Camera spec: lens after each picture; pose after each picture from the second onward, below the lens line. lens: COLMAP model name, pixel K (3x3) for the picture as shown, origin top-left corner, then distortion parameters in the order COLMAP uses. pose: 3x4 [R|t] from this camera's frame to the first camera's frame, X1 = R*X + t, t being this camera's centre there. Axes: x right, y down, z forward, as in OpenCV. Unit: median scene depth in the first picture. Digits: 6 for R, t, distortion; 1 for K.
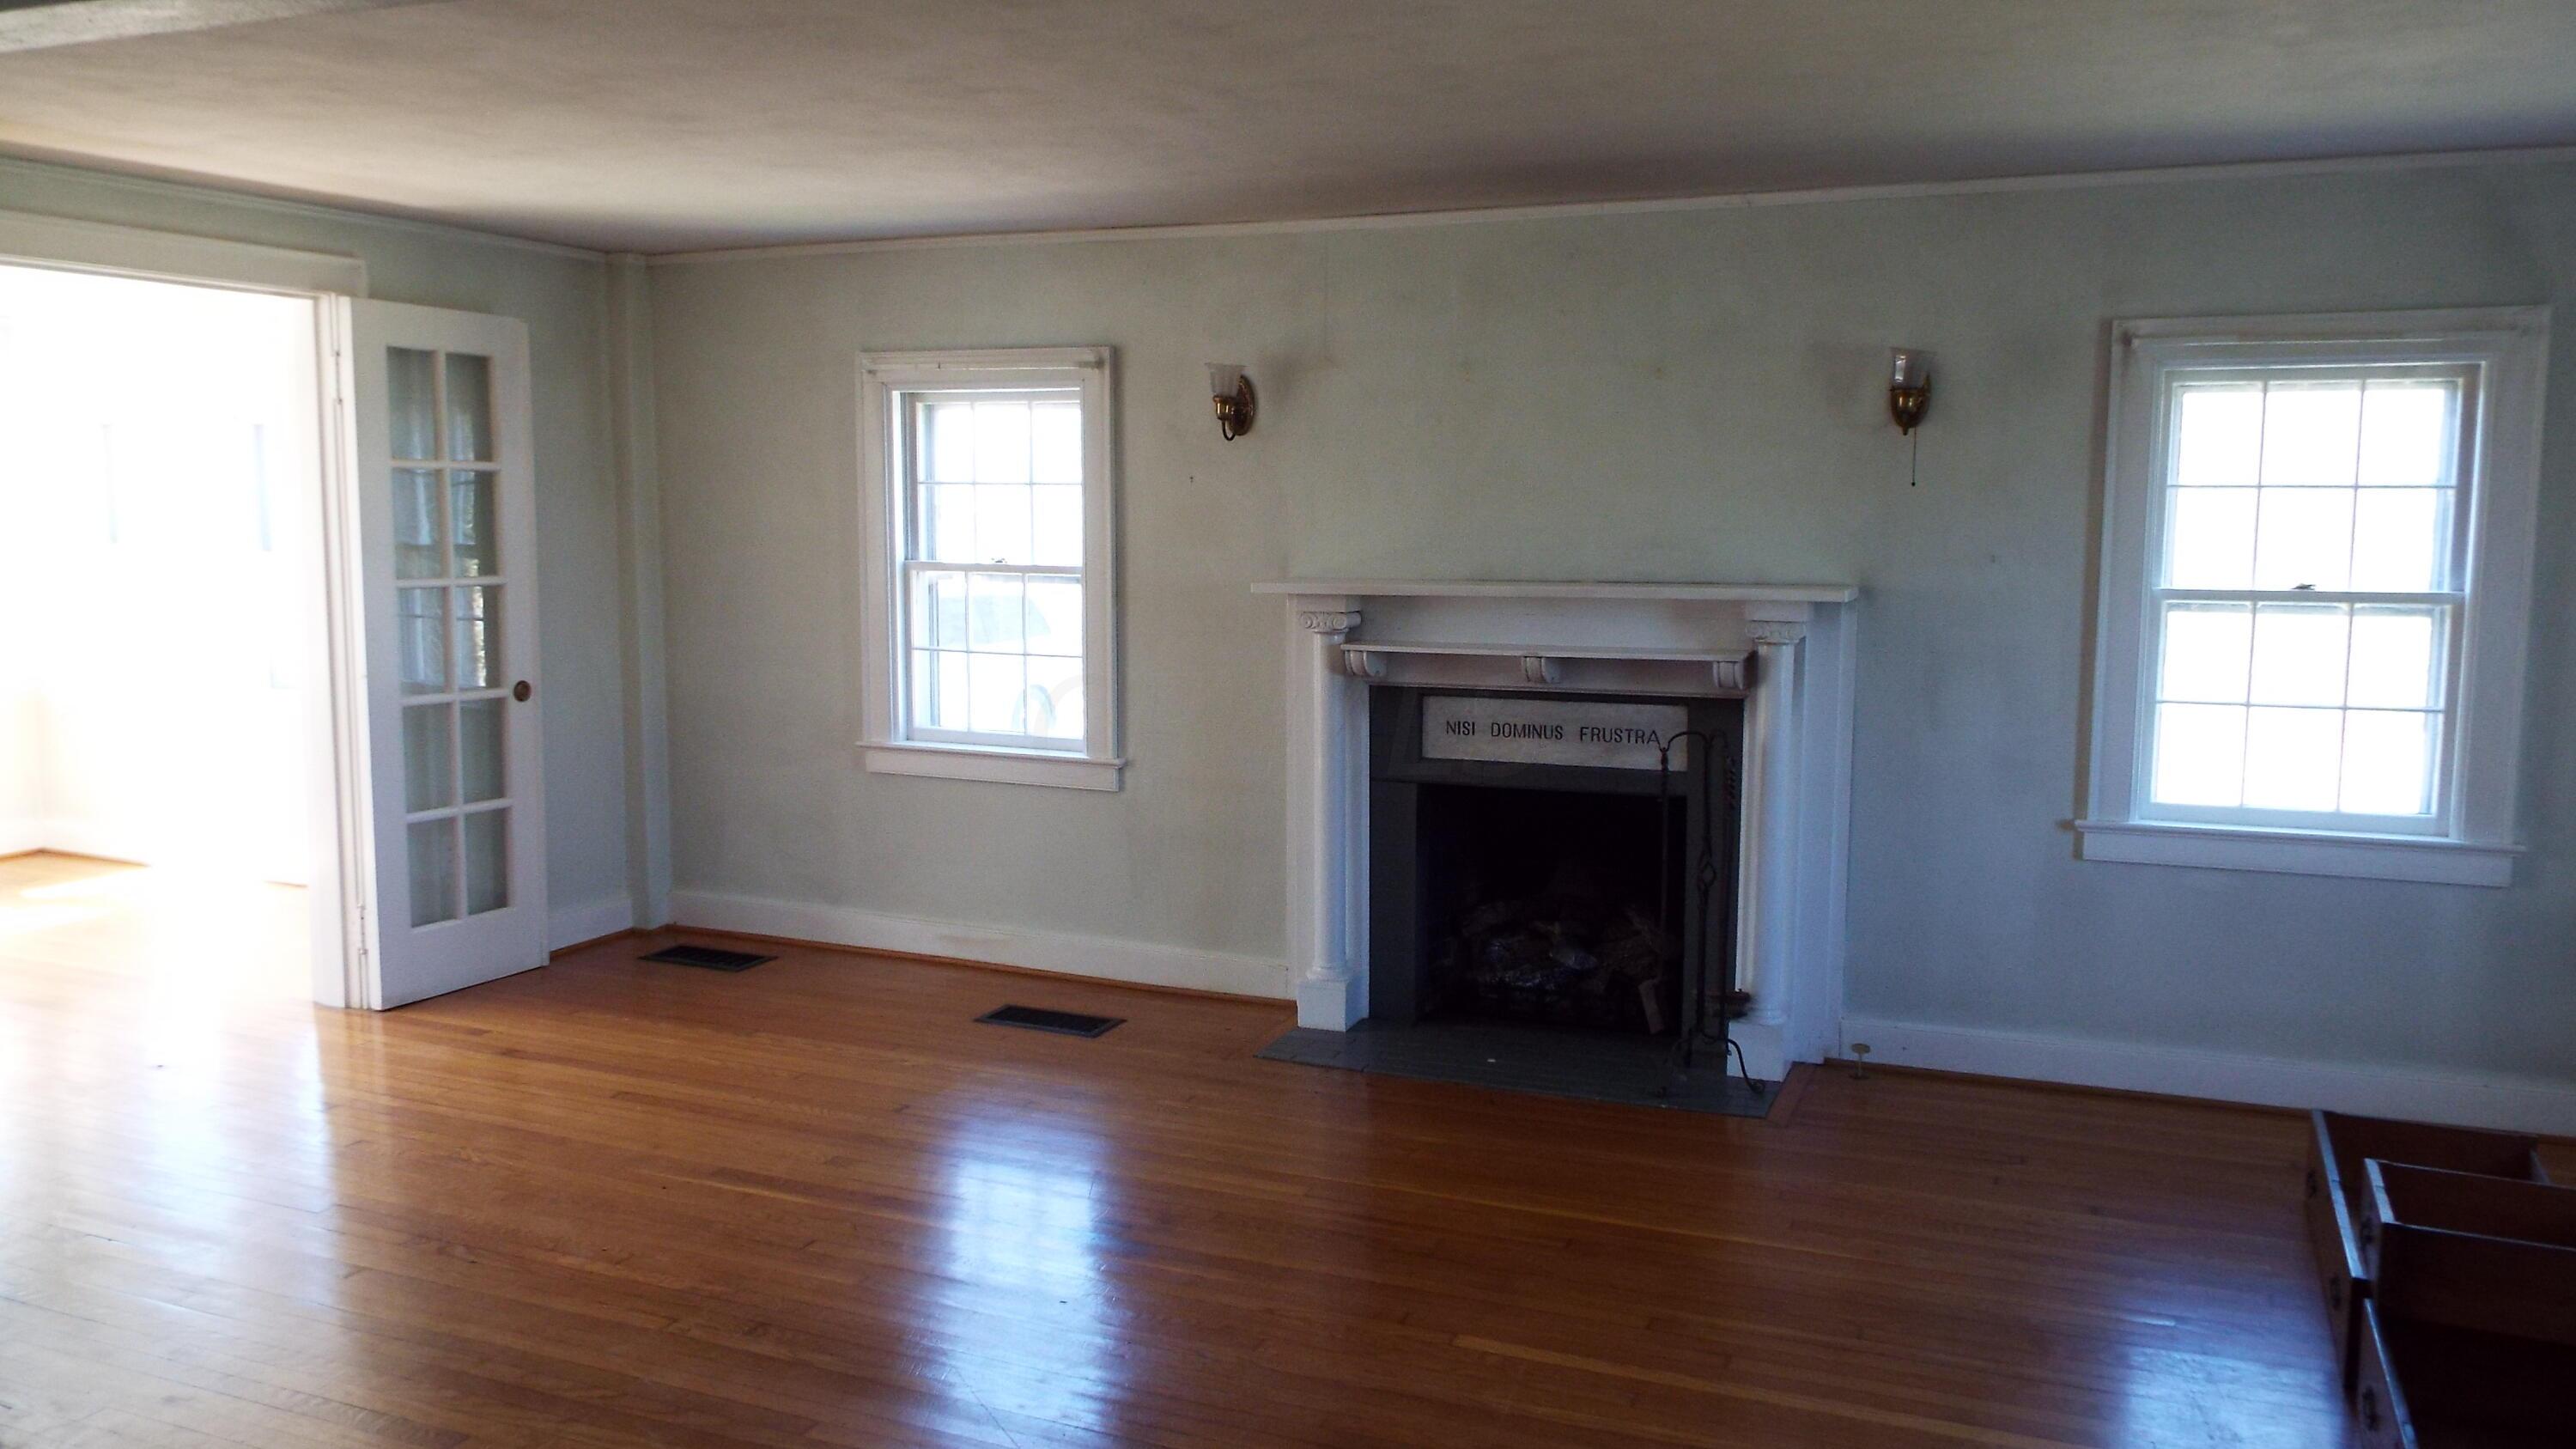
lens RADIAL K [[1899.6, 0, 1288.6], [0, 1899.6, 740.4], [0, 0, 1]] dist [-0.031597, 0.014813]
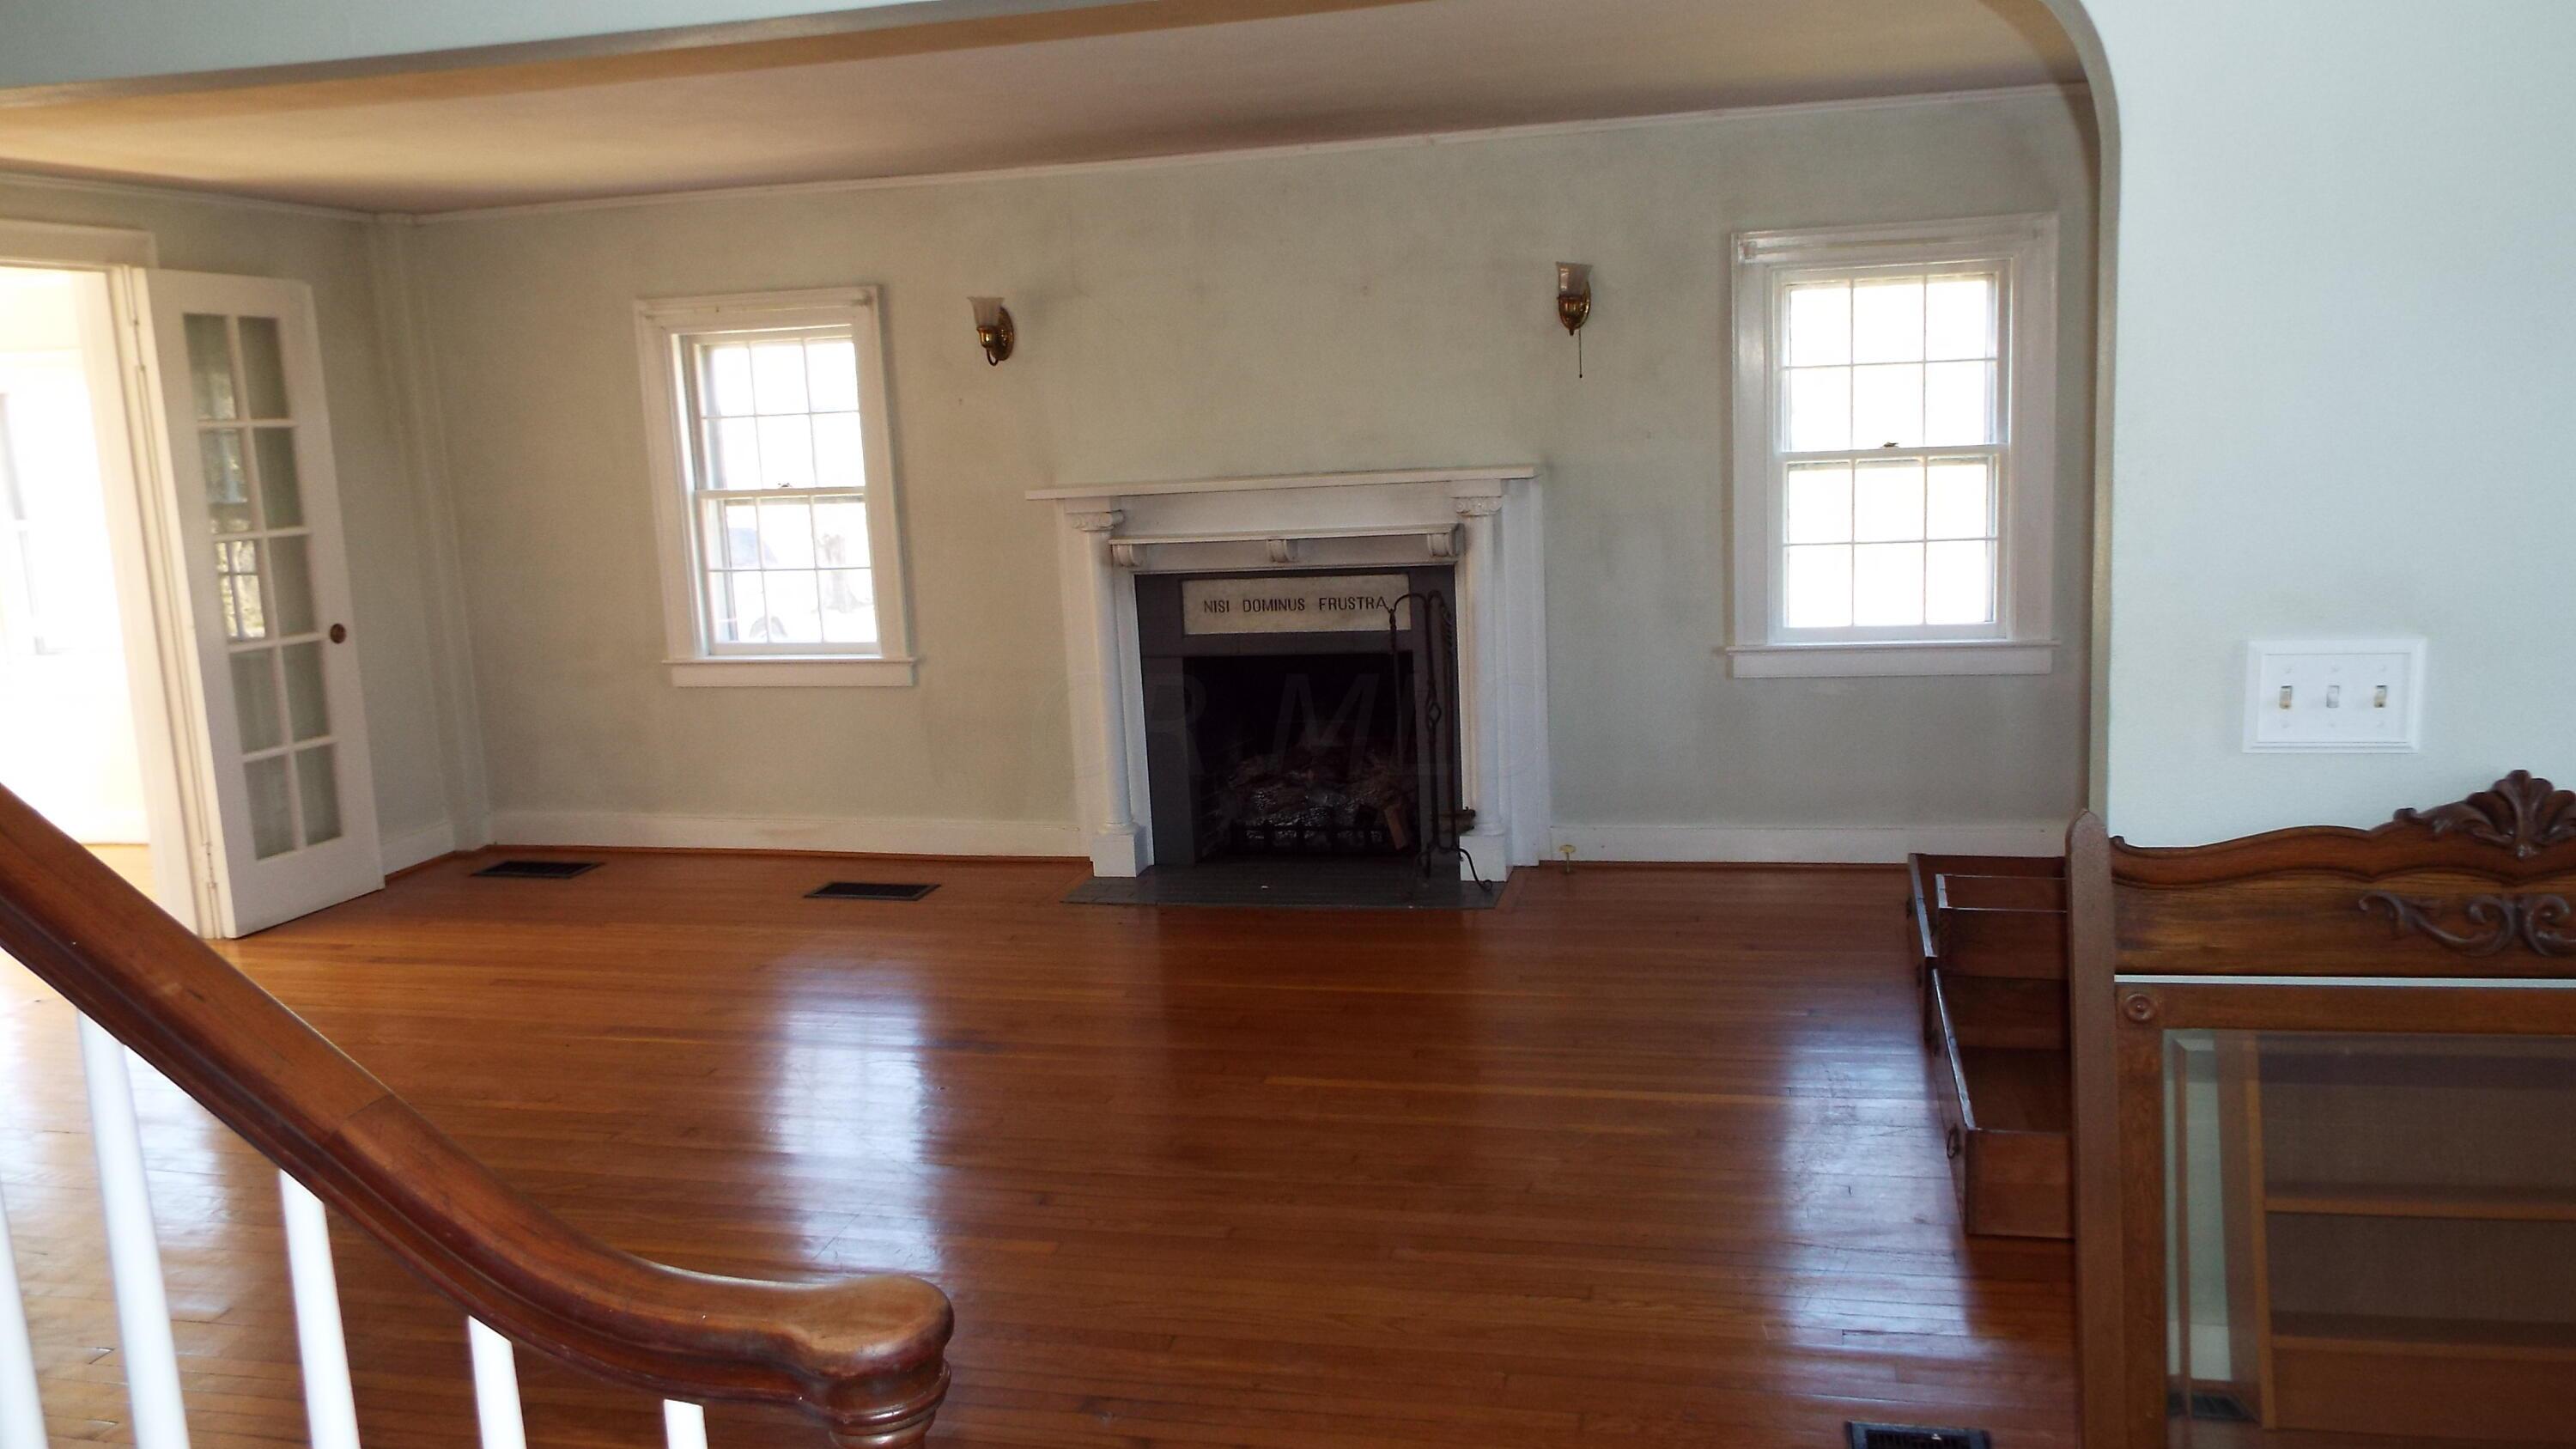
lens RADIAL K [[1899.6, 0, 1297.1], [0, 1899.6, 746.0], [0, 0, 1]] dist [-0.031597, 0.014813]
pose [[0.985945, -0.075697, 0.148940, -0.038842], [0.068183, 0.996159, 0.054933, 0.017380], [-0.152526, -0.044006, 0.987319, -0.150021]]
